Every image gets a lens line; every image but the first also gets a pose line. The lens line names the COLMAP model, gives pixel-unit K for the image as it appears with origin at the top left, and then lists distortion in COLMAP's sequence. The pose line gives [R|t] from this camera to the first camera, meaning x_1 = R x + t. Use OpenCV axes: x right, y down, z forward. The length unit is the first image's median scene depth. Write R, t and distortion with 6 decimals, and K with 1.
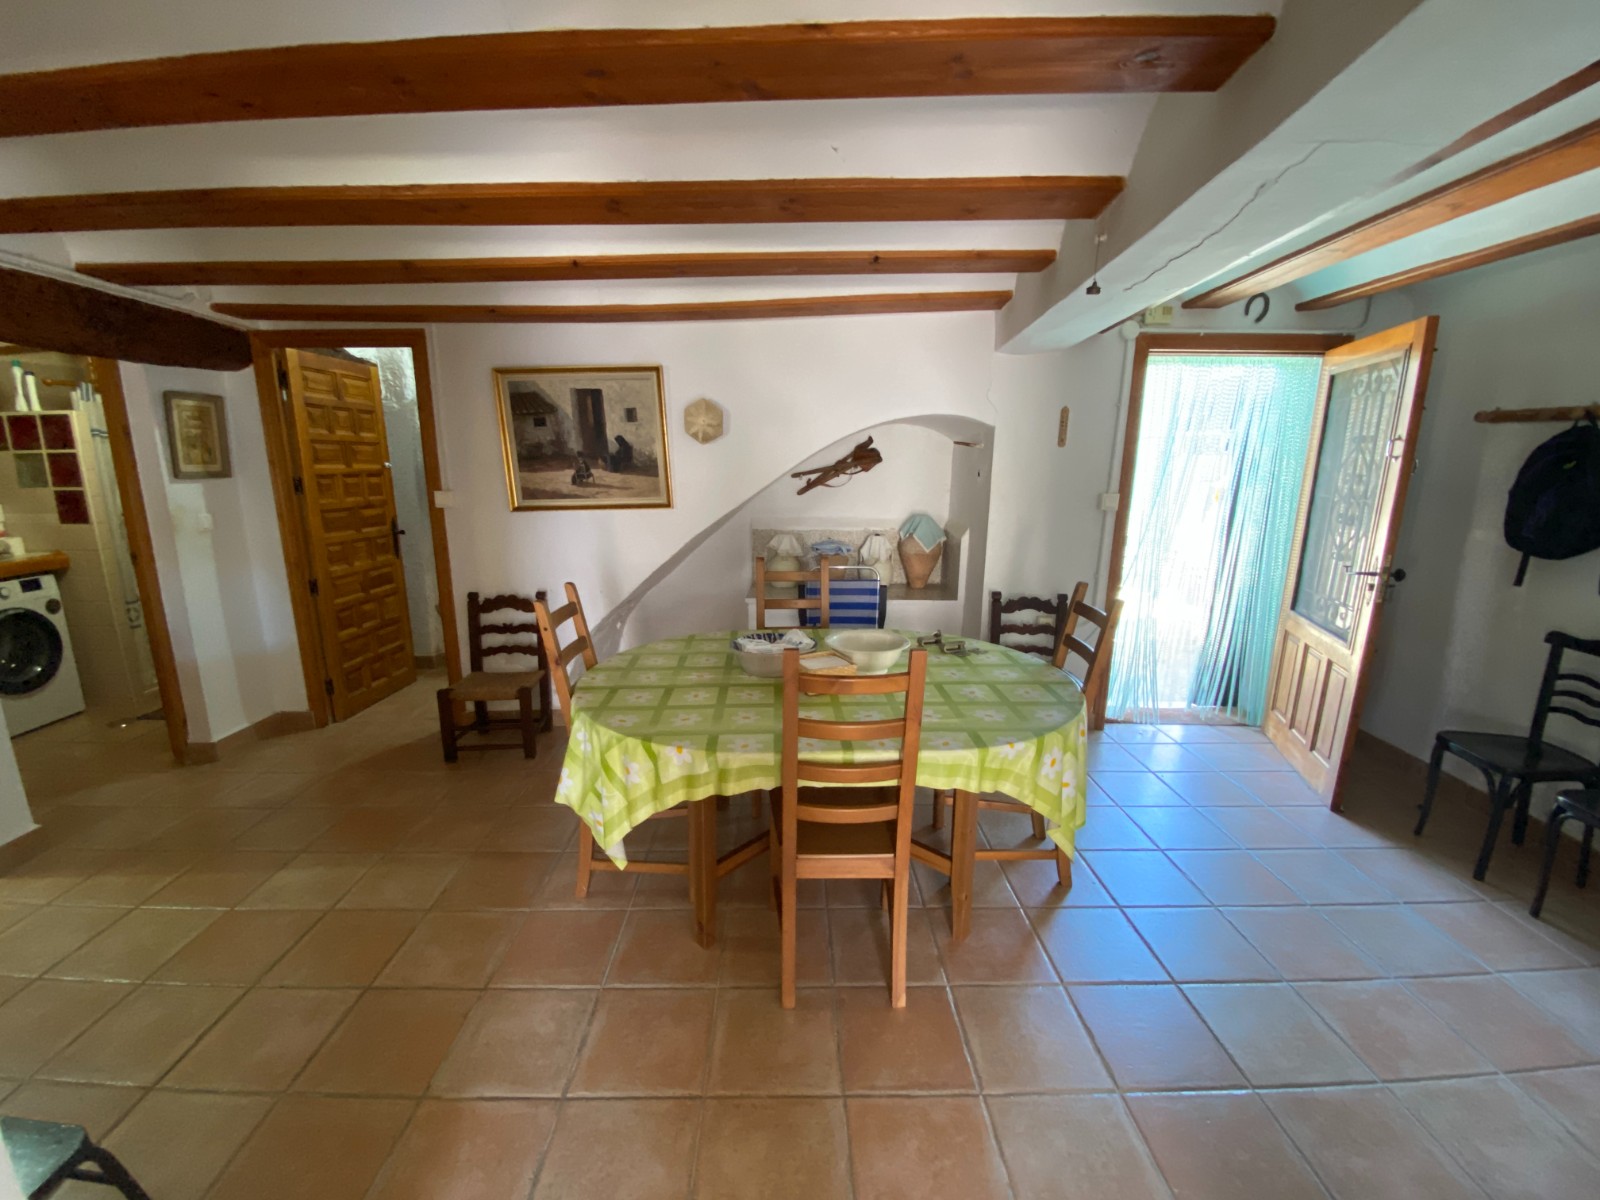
lens RADIAL K [[650.8, 0, 798.7], [0, 650.8, 603.2], [0, 0, 1]] dist [0.011705, -0.015584]
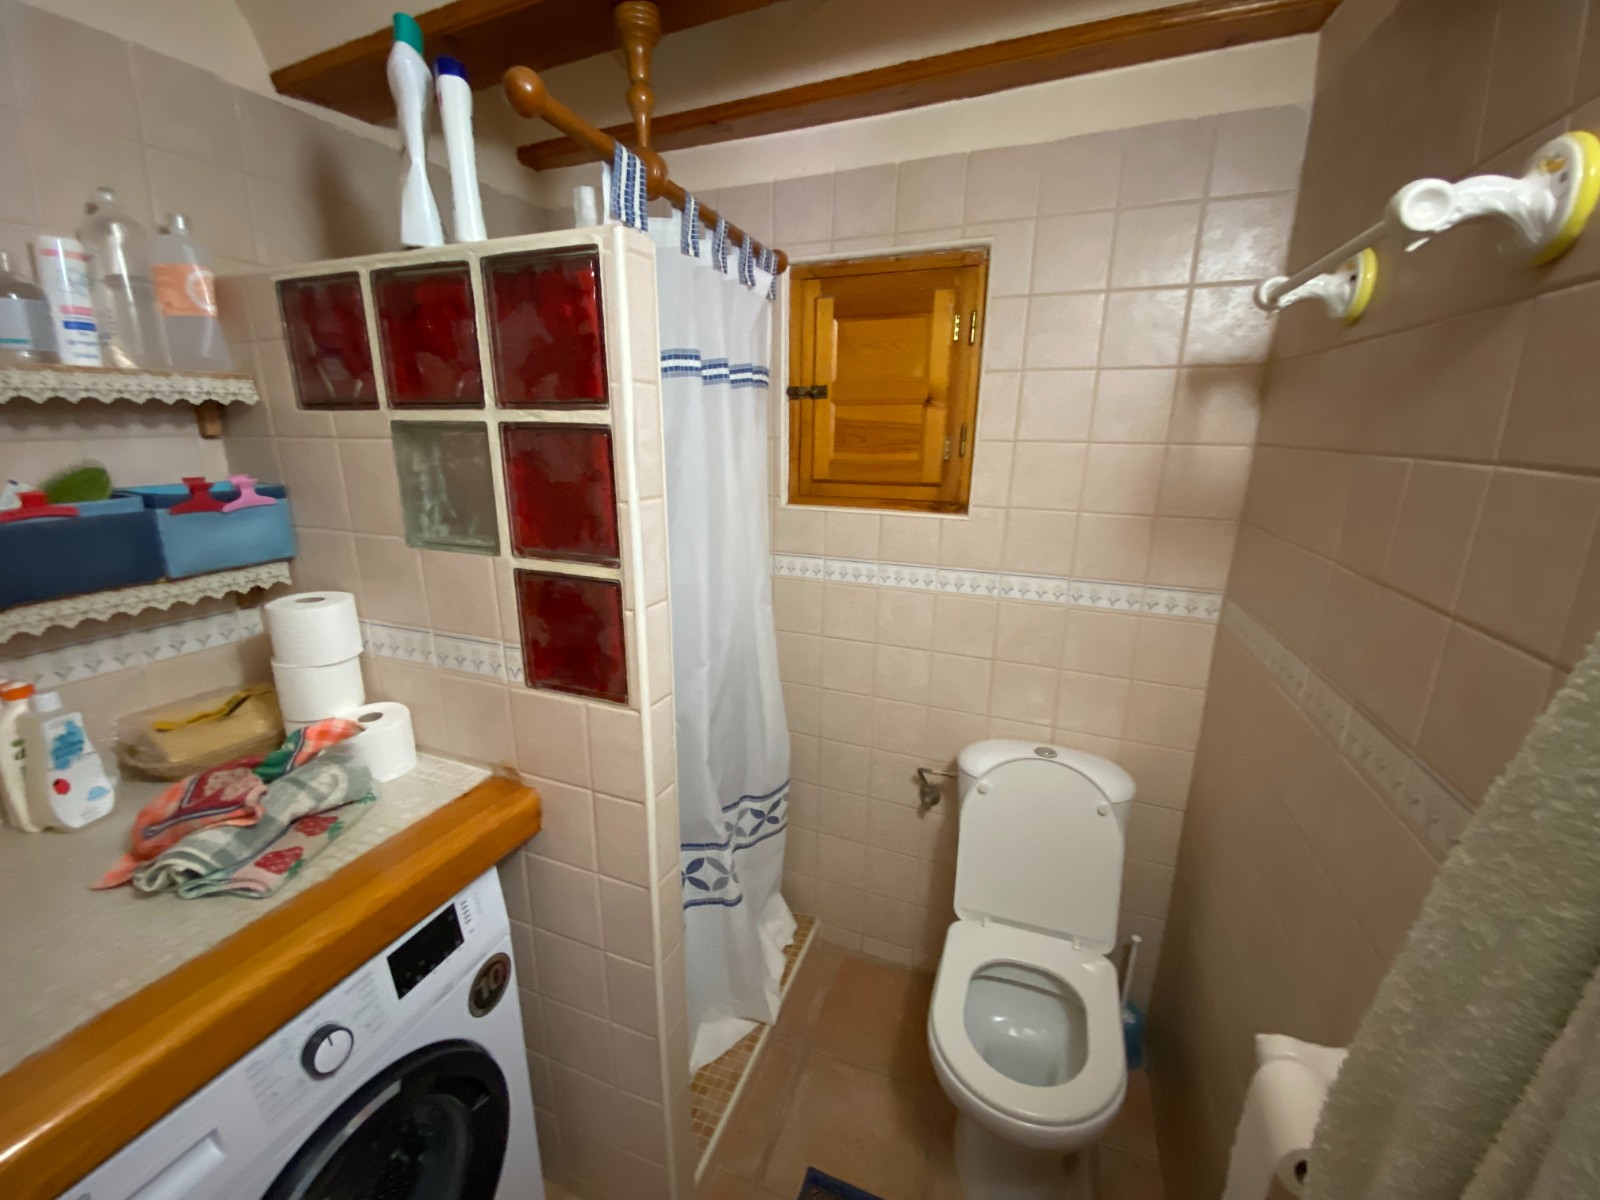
lens RADIAL K [[650.8, 0, 796.7], [0, 650.8, 602.9], [0, 0, 1]] dist [0.011705, -0.015584]
pose [[0.943144, 0.085811, -0.321117, -0.965694], [-0.073762, 0.996045, 0.049525, -0.182232], [0.324097, -0.023023, 0.945744, 0.786341]]
